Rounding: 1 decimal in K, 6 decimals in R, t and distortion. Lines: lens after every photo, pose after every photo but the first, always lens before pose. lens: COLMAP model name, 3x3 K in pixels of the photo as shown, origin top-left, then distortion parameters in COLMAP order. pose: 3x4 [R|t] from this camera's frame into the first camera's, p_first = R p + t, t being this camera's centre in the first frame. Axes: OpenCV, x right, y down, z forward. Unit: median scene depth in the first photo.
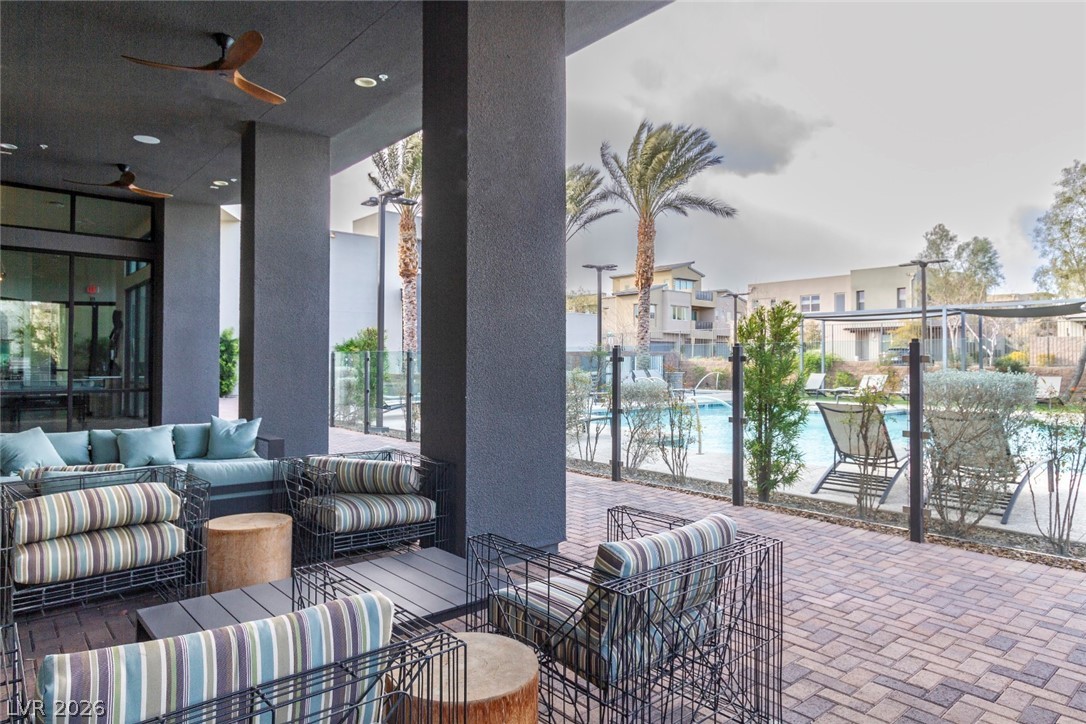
lens RADIAL K [[642.1, 0, 543.6], [0, 642.1, 344.0], [0, 0, 1]] dist [-0.001512, -0.000076]
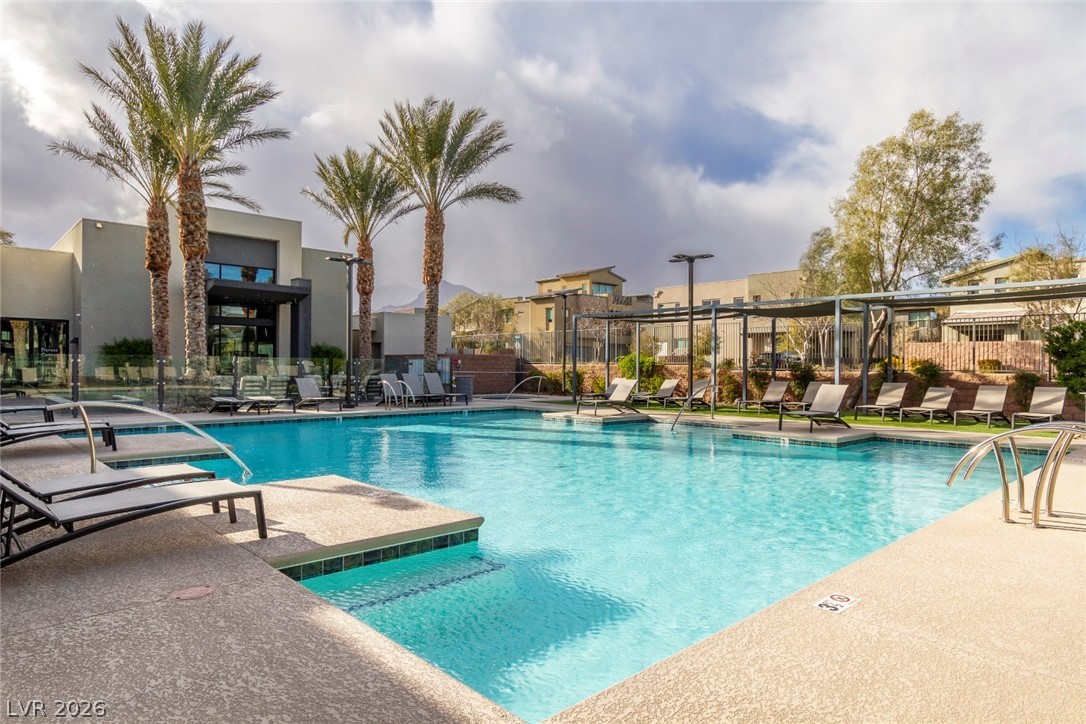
lens RADIAL K [[644.3, 0, 540.1], [0, 644.3, 355.3], [0, 0, 1]] dist [-0.005317, -0.000130]
pose [[0.999735, 0.008439, 0.021414, 0.274520], [-0.008598, 0.999936, 0.007332, 0.003578], [-0.021350, -0.007514, 0.999744, 0.067338]]
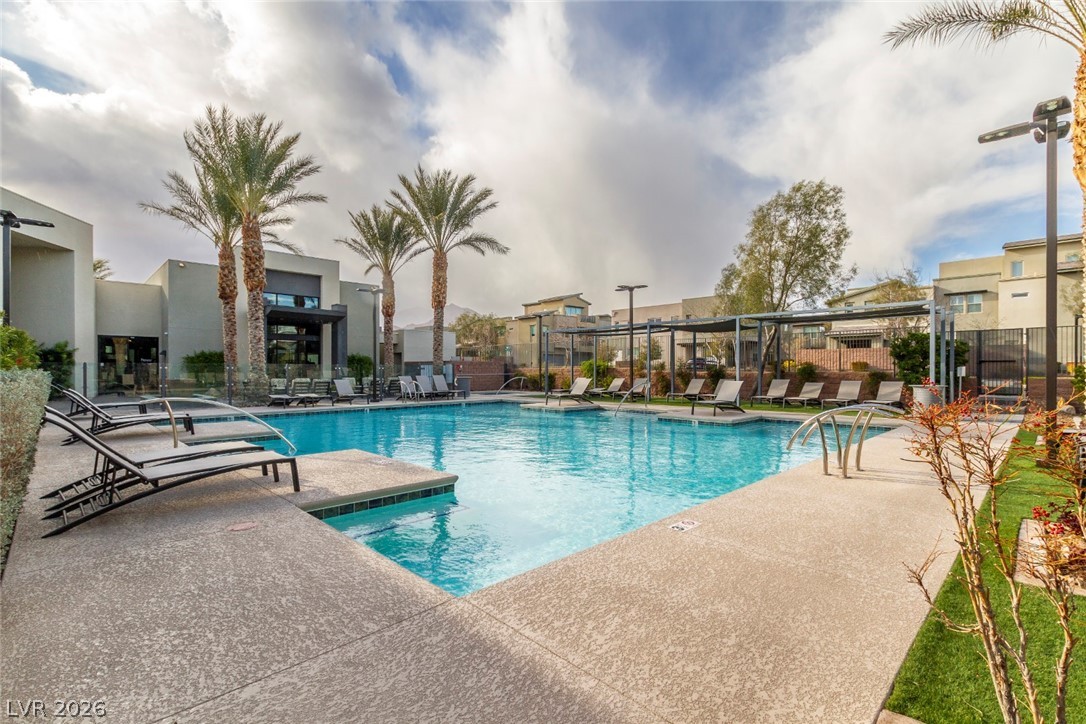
lens RADIAL K [[492.6, 0, 542.2], [0, 492.6, 364.5], [0, 0, 1]] dist [0.001274, -0.000077]
pose [[0.998860, -0.000126, 0.047727, 0.289625], [-0.000520, 0.999908, 0.013535, 0.003880], [-0.047724, -0.013544, 0.998769, 0.048997]]
